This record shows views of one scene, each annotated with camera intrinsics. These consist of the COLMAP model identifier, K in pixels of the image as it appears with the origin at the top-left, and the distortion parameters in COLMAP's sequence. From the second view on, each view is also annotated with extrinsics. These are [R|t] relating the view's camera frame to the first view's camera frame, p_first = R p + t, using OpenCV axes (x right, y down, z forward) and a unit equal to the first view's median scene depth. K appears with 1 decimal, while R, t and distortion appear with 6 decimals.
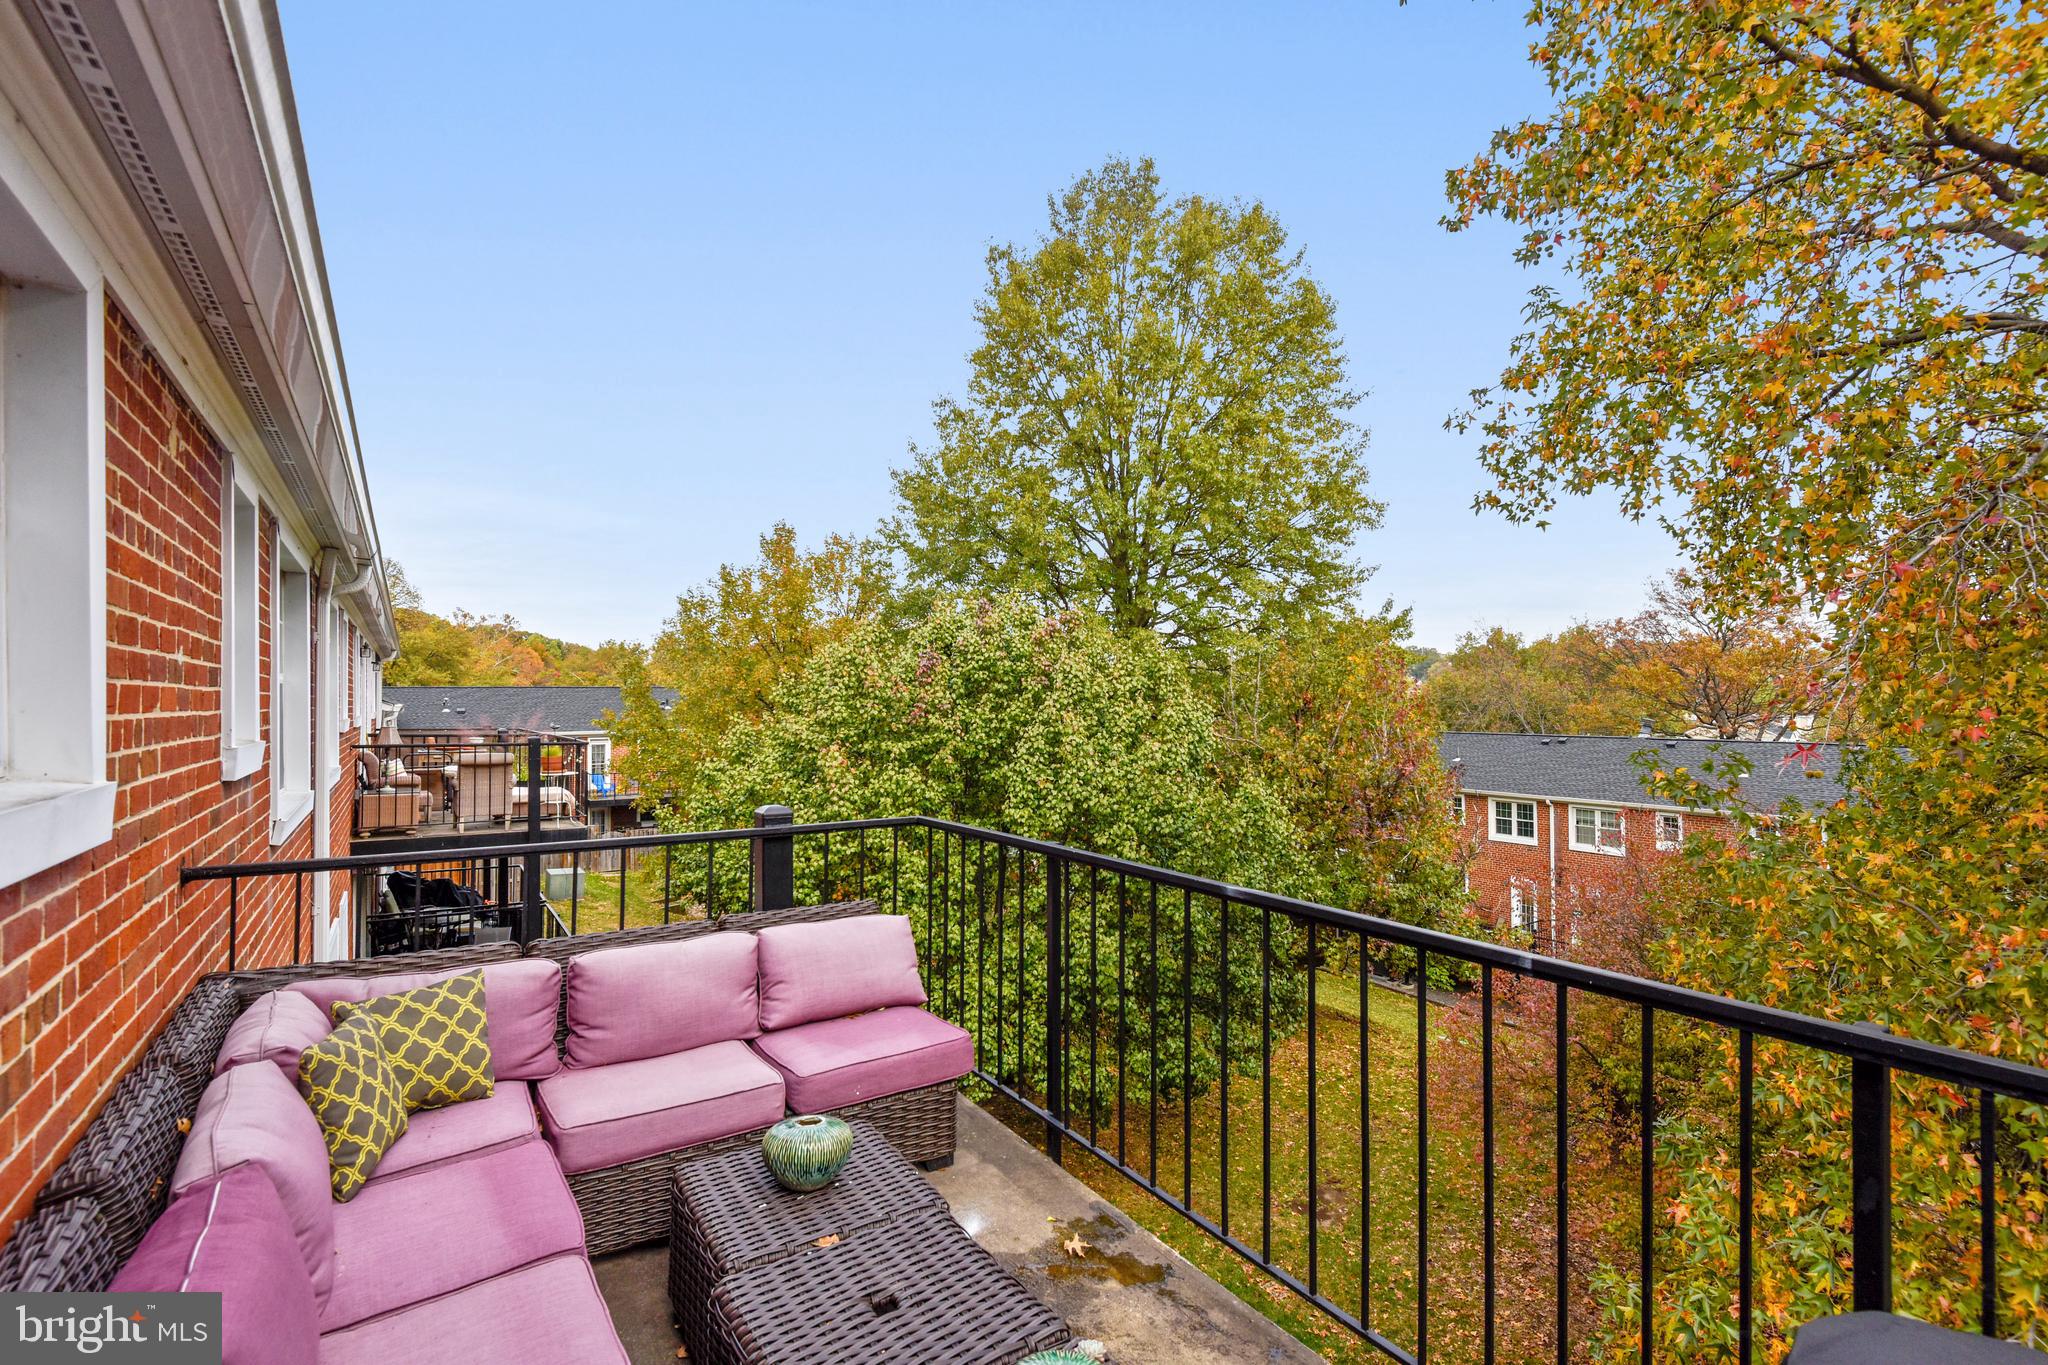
lens RADIAL K [[938.0, 0, 1023.6], [0, 938.0, 694.4], [0, 0, 1]] dist [0.015942, -0.006114]
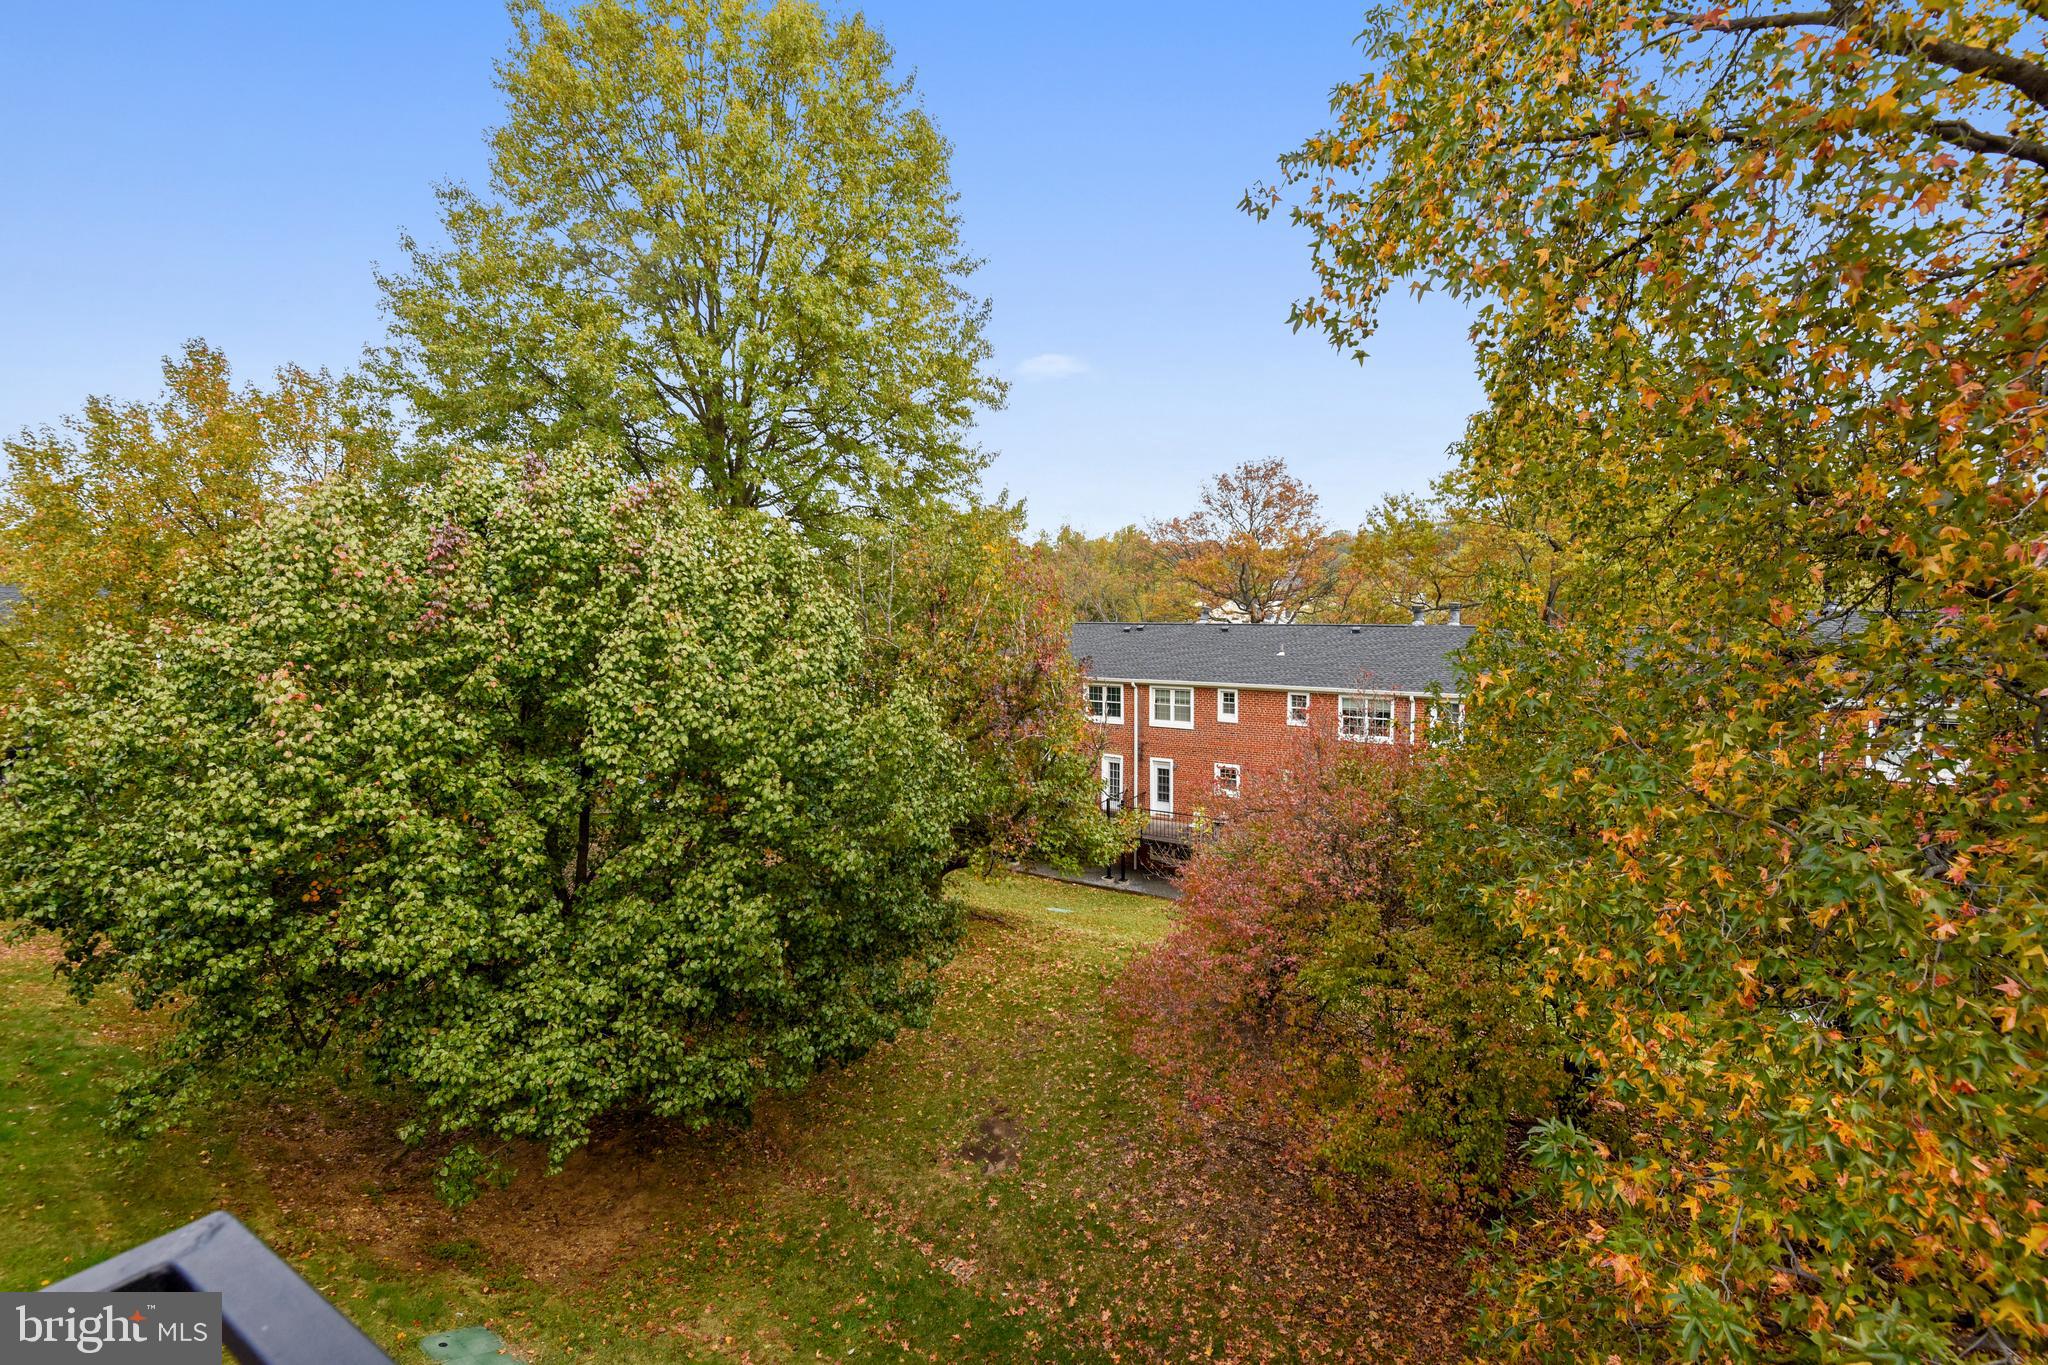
lens RADIAL K [[938.0, 0, 1038.0], [0, 938.0, 694.1], [0, 0, 1]] dist [0.015942, -0.006114]
pose [[0.905182, -0.054156, 0.421559, -0.005439], [0.006197, 0.993425, 0.114314, 0.000476], [-0.424978, -0.100862, 0.899567, 0.135453]]
